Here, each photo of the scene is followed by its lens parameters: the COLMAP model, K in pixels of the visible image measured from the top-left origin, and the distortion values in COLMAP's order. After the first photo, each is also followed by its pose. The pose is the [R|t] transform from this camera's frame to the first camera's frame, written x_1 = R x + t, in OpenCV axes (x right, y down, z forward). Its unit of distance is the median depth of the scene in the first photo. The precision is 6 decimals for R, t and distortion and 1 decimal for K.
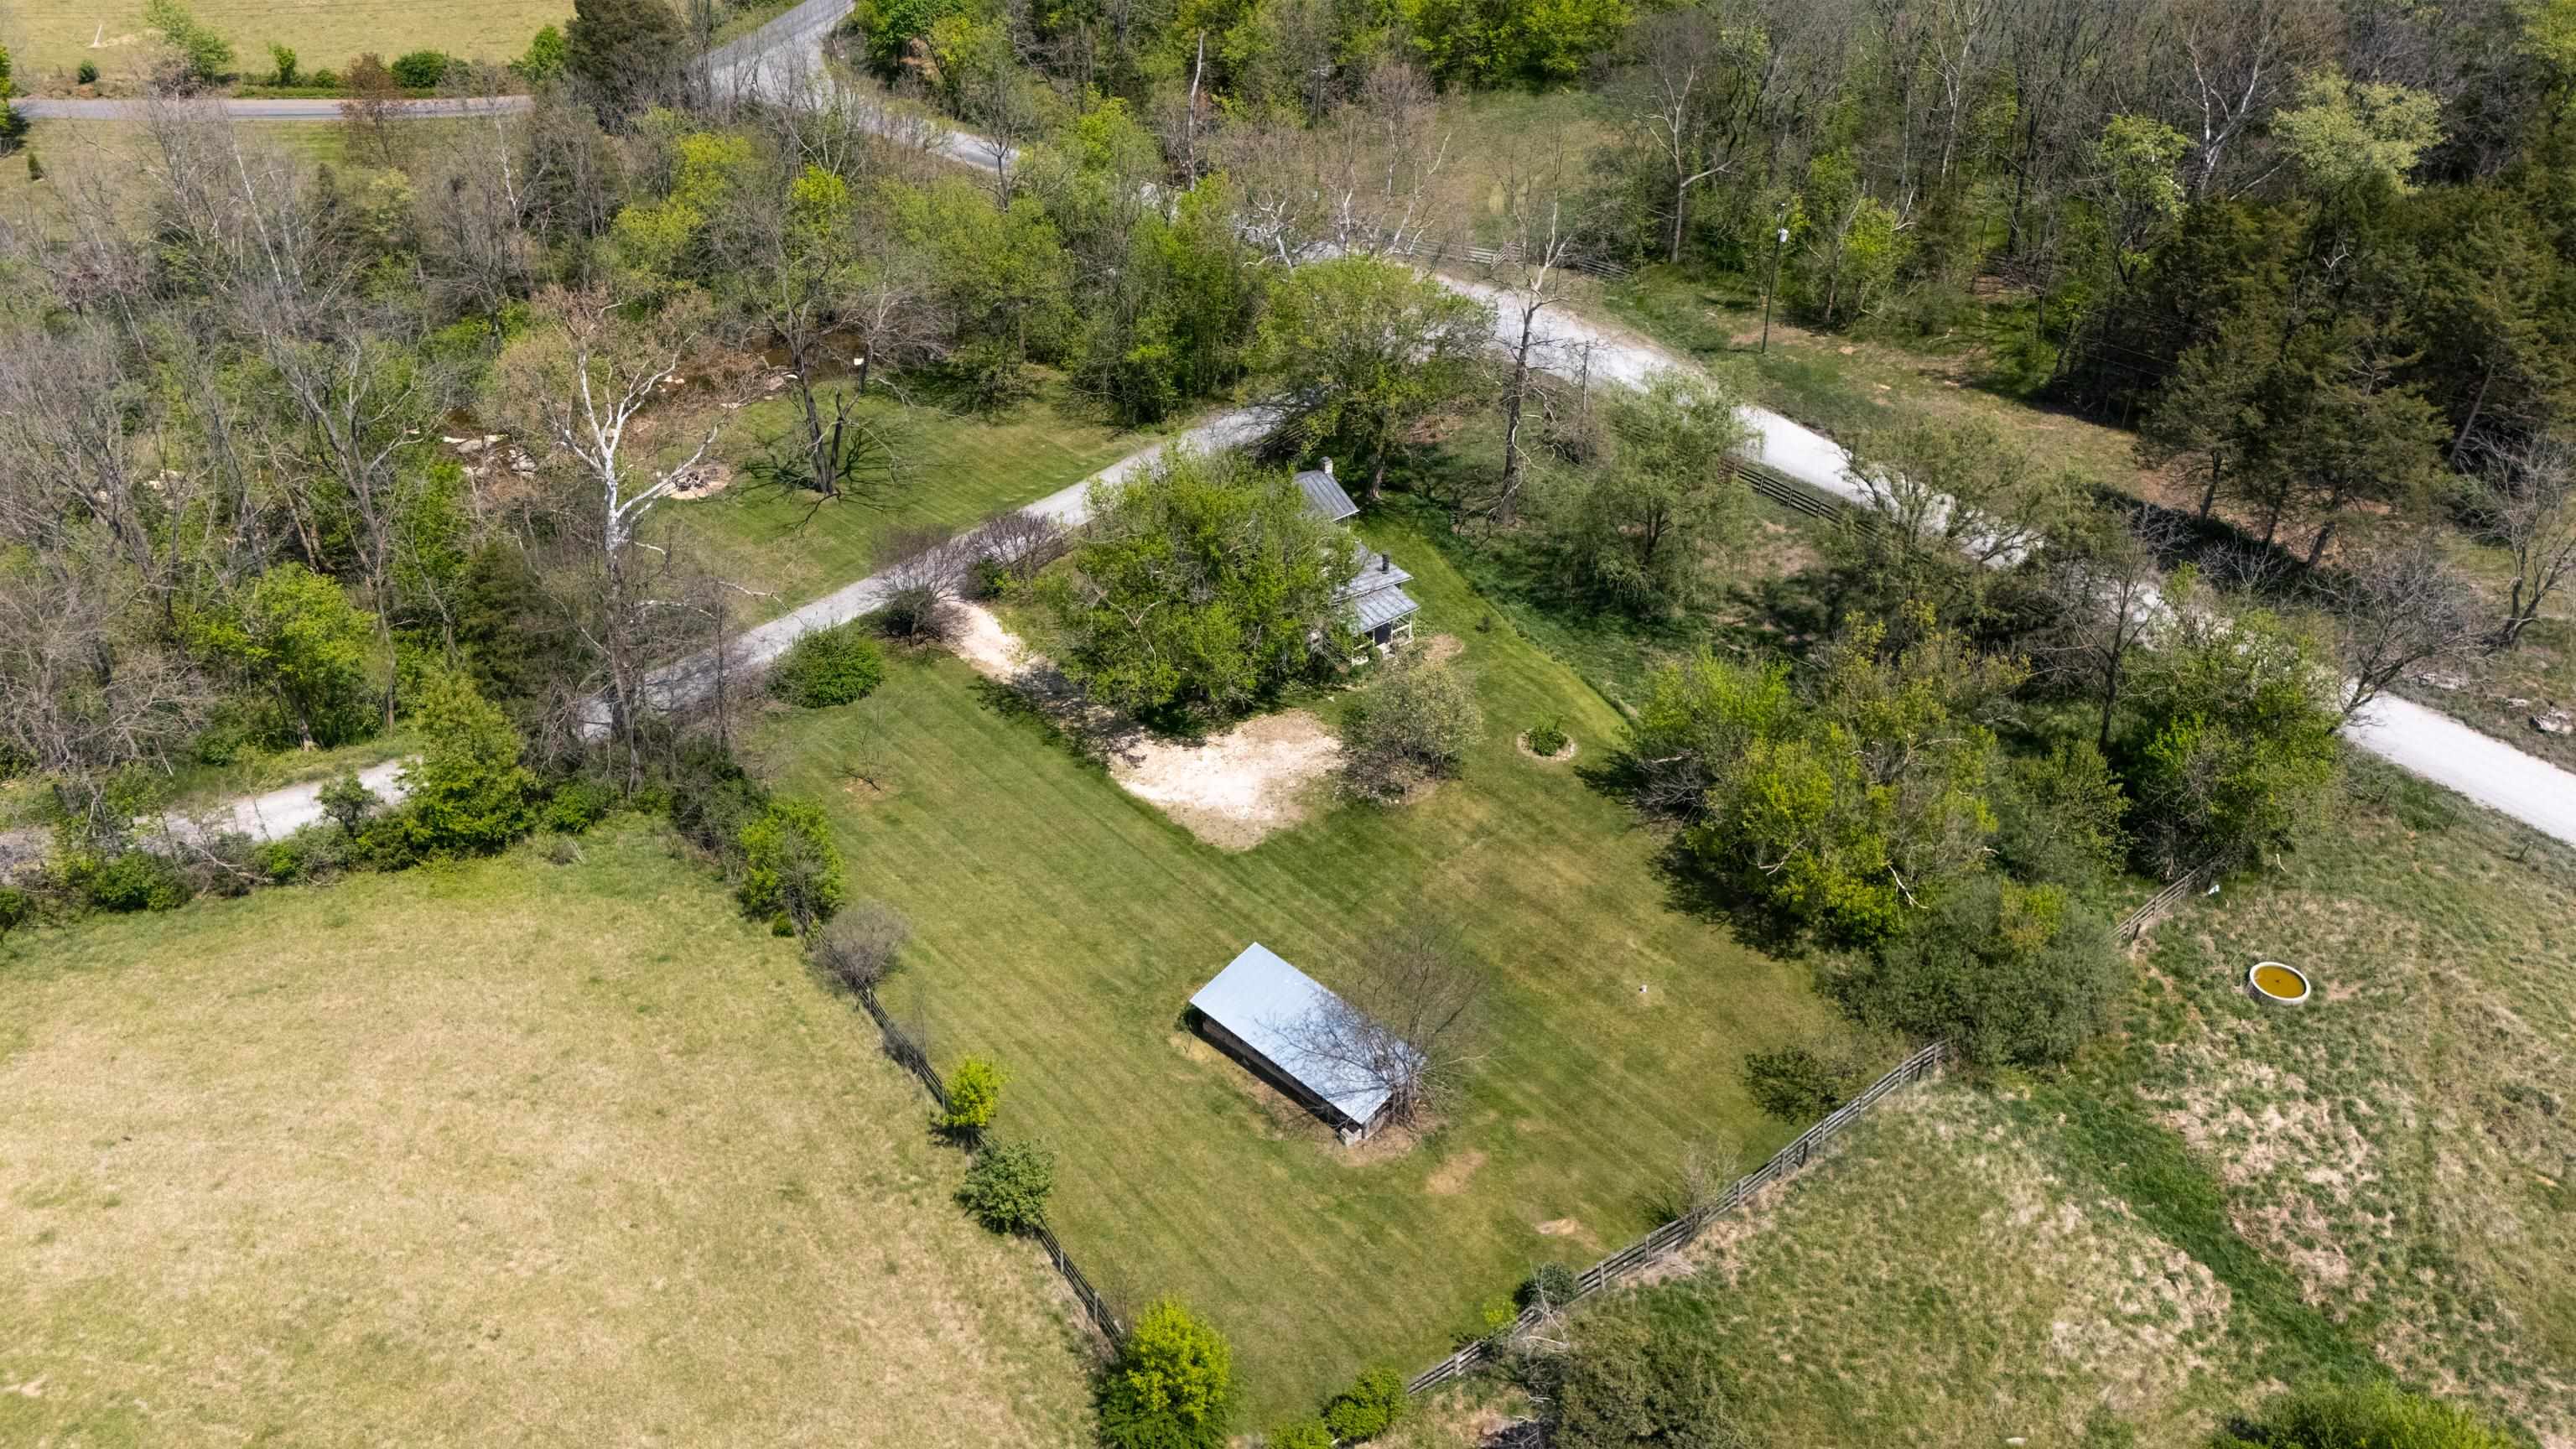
lens RADIAL K [[1897.2, 0, 1280.8], [0, 1897.2, 726.5], [0, 0, 1]] dist [0.065283, -0.055543]
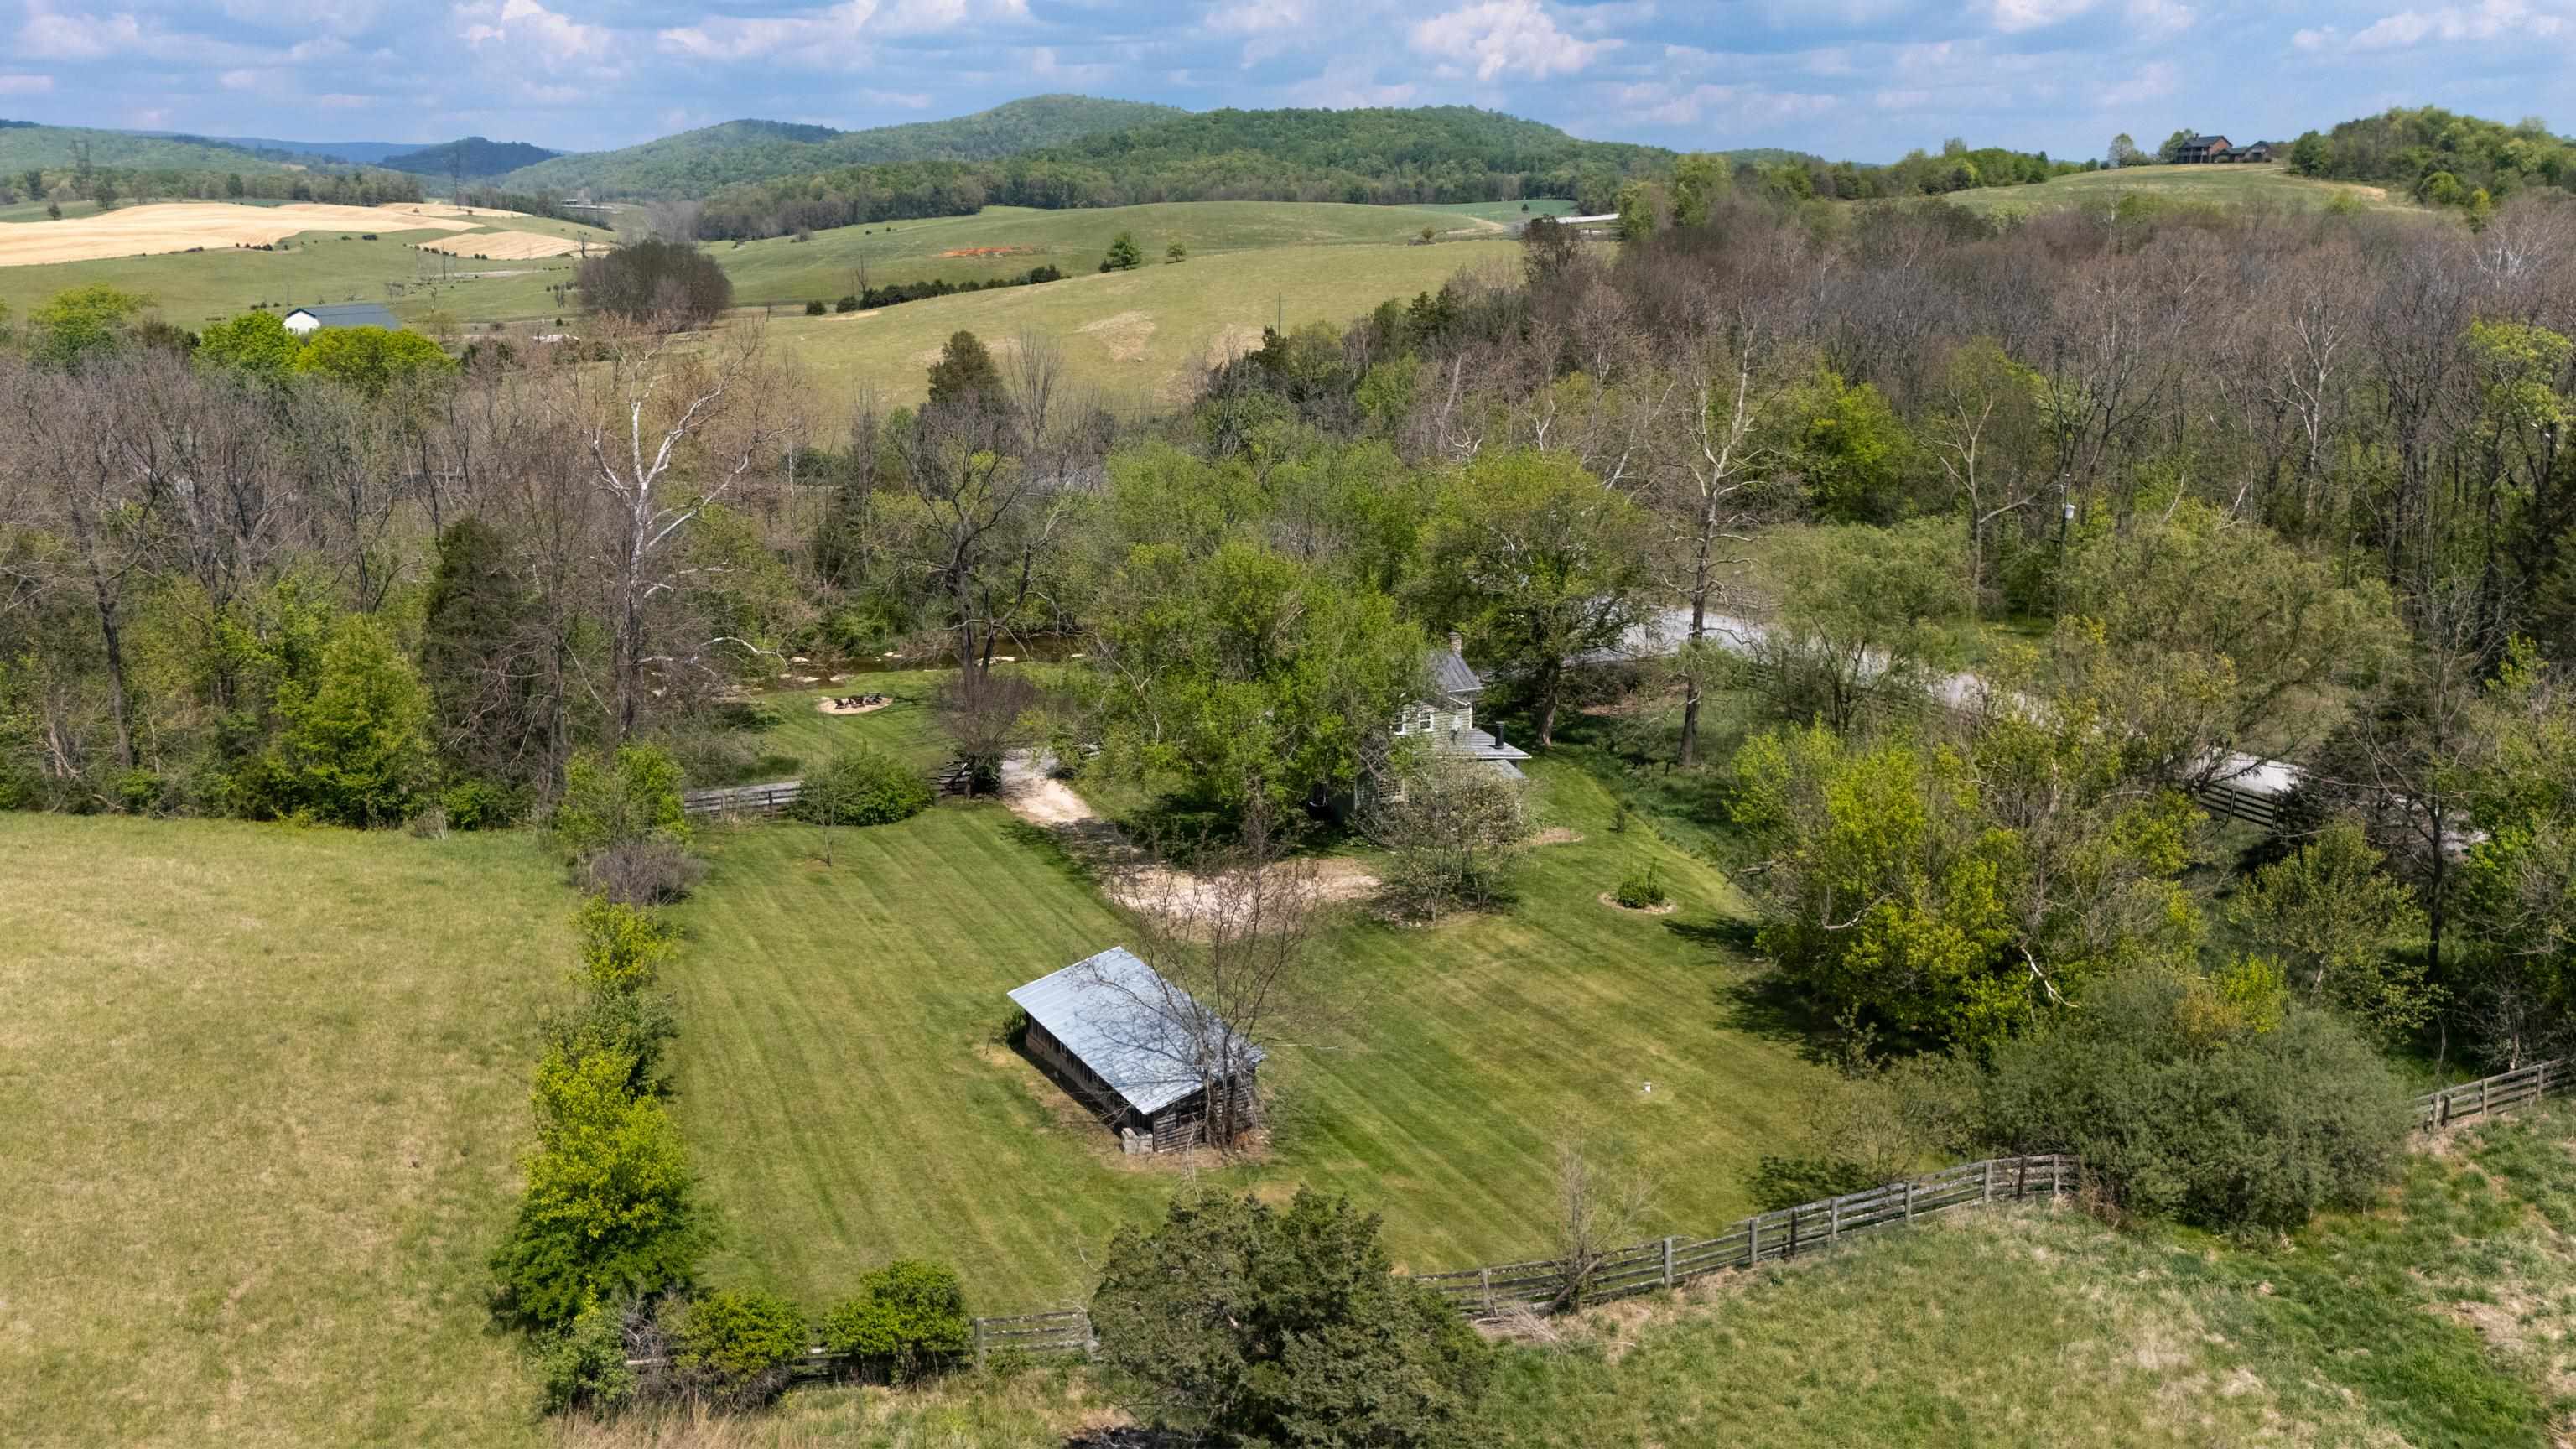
lens RADIAL K [[1897.2, 0, 1283.8], [0, 1897.2, 722.5], [0, 0, 1]] dist [0.065283, -0.055543]
pose [[0.965251, 0.070066, -0.251755, 0.229555], [-0.155073, 0.929003, -0.336015, 0.269931], [0.210338, 0.363379, 0.907587, 0.290215]]
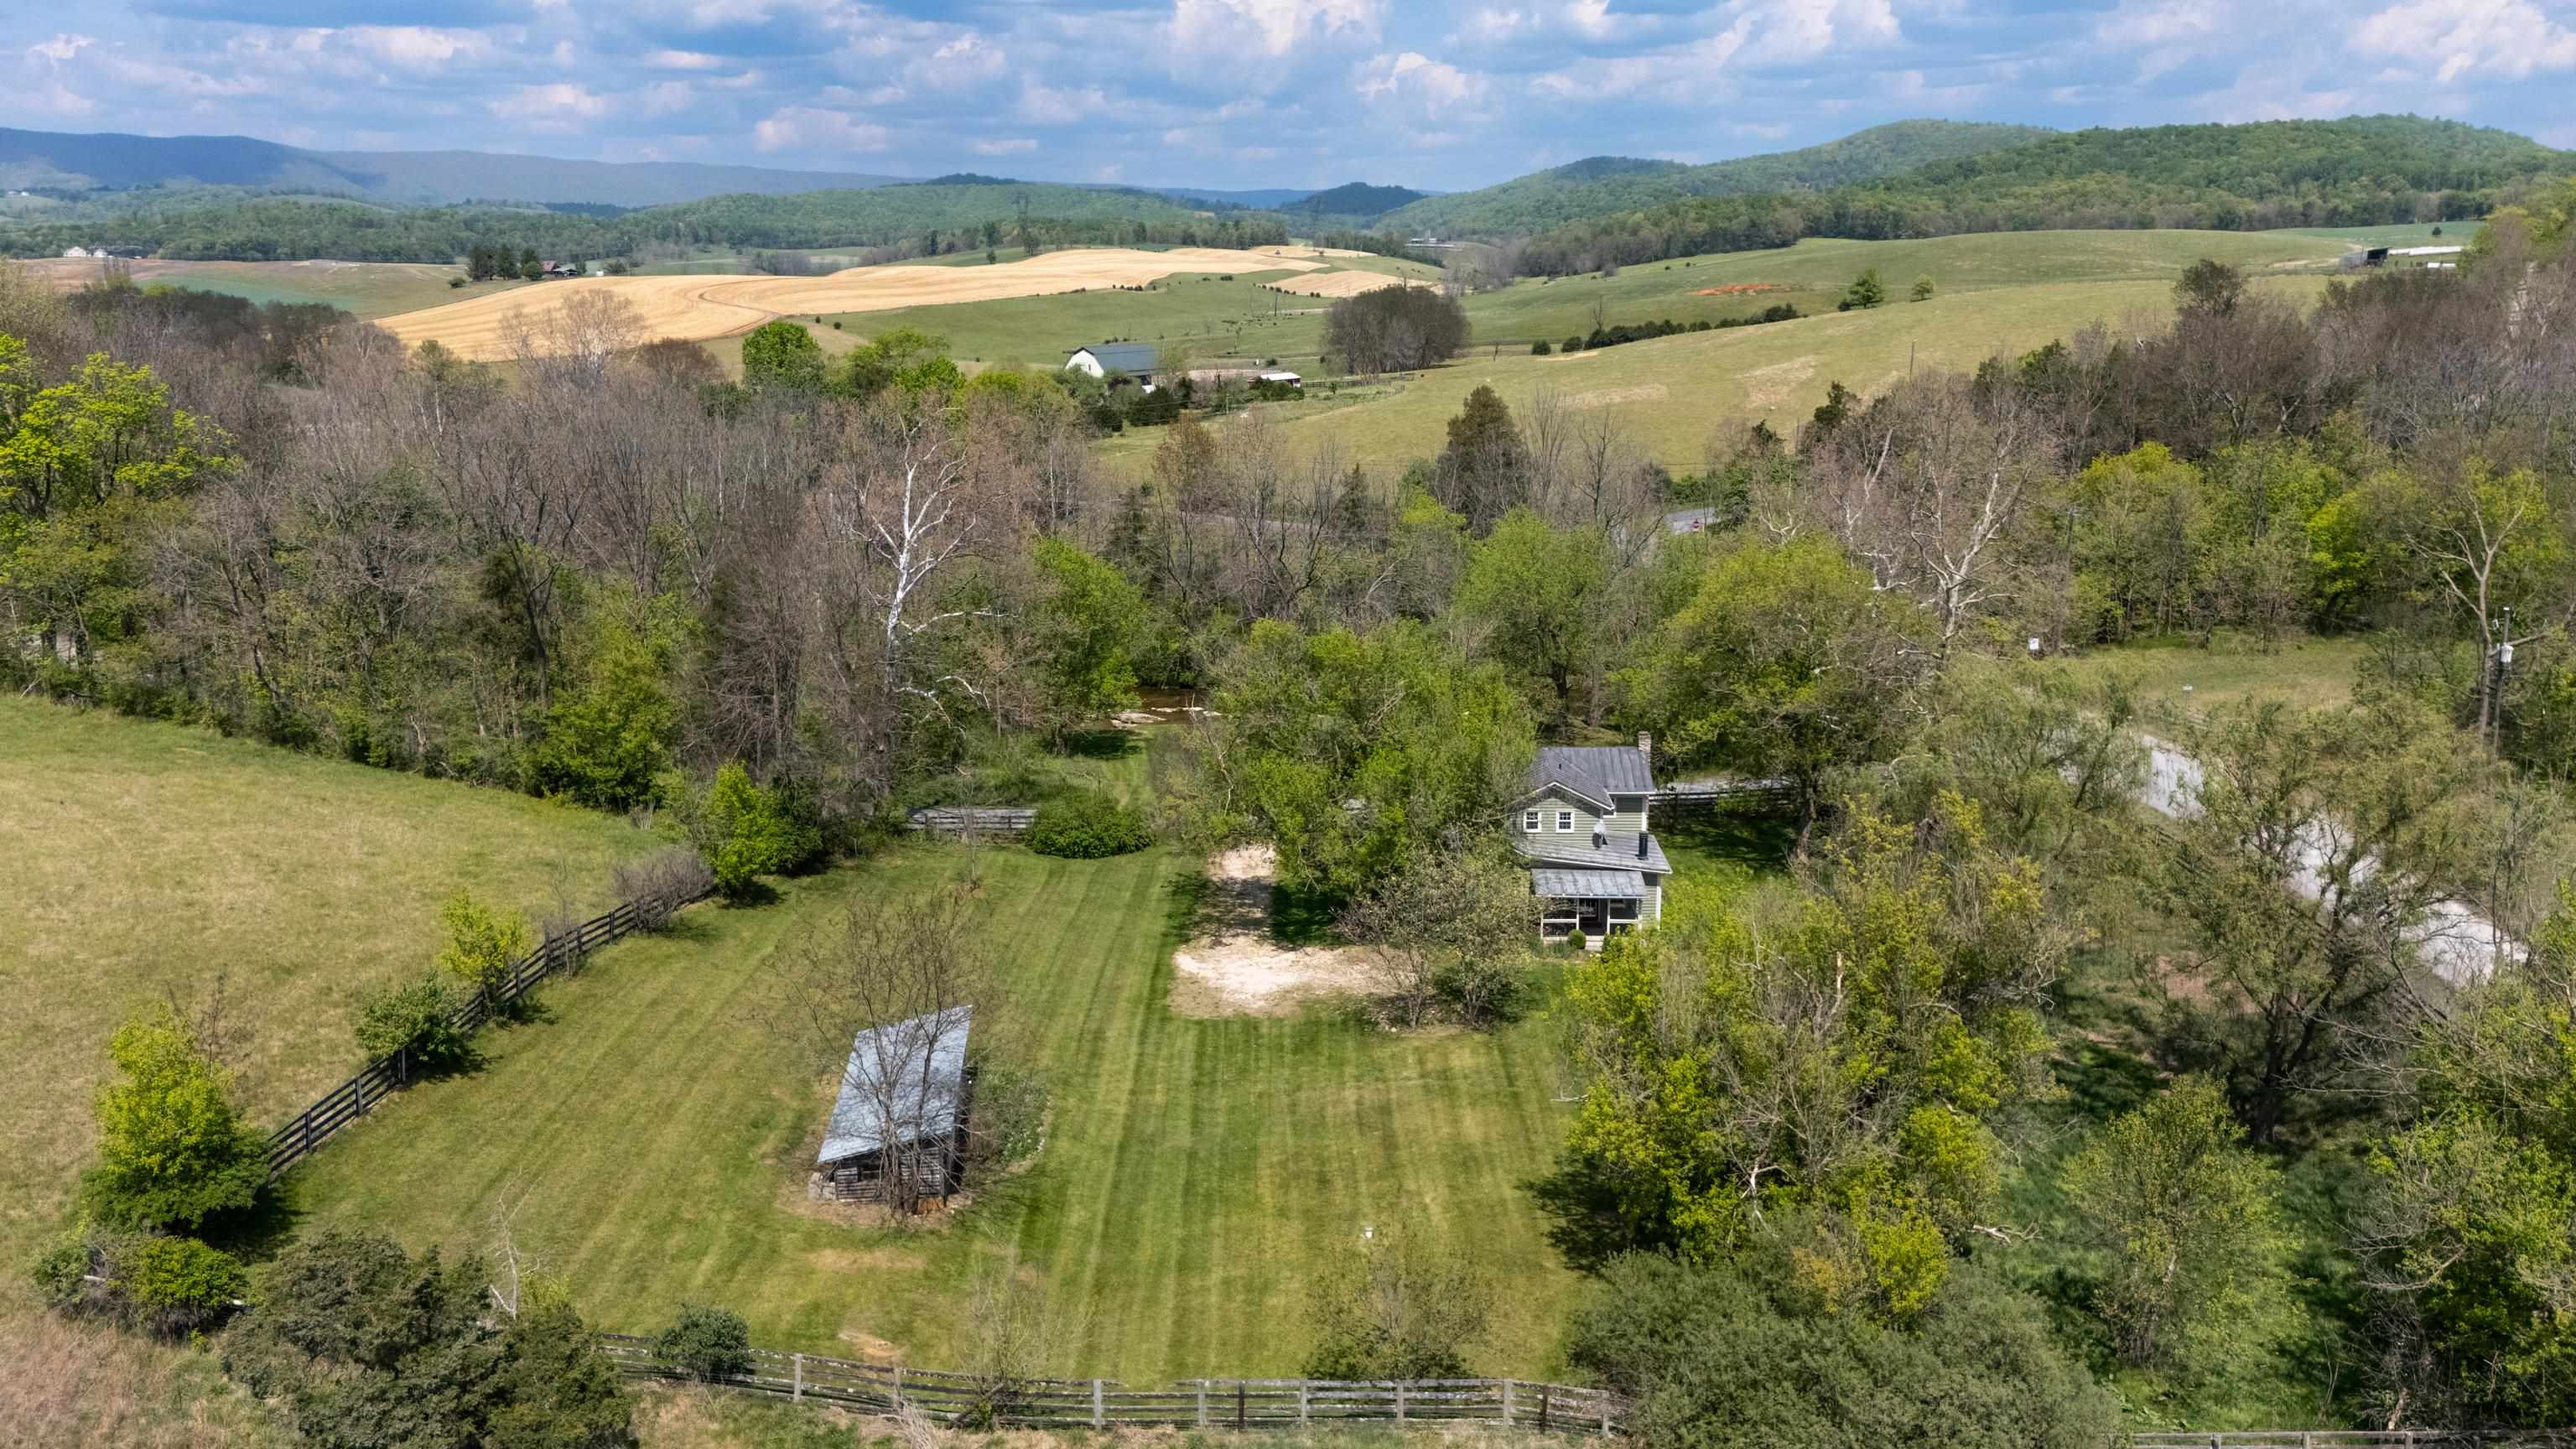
lens RADIAL K [[1897.2, 0, 1289.8], [0, 1897.2, 721.6], [0, 0, 1]] dist [0.065283, -0.055543]
pose [[0.773593, 0.150503, -0.615550, 0.557207], [-0.367133, 0.898195, -0.241784, 0.149170], [0.516495, 0.413031, 0.750092, 0.408347]]
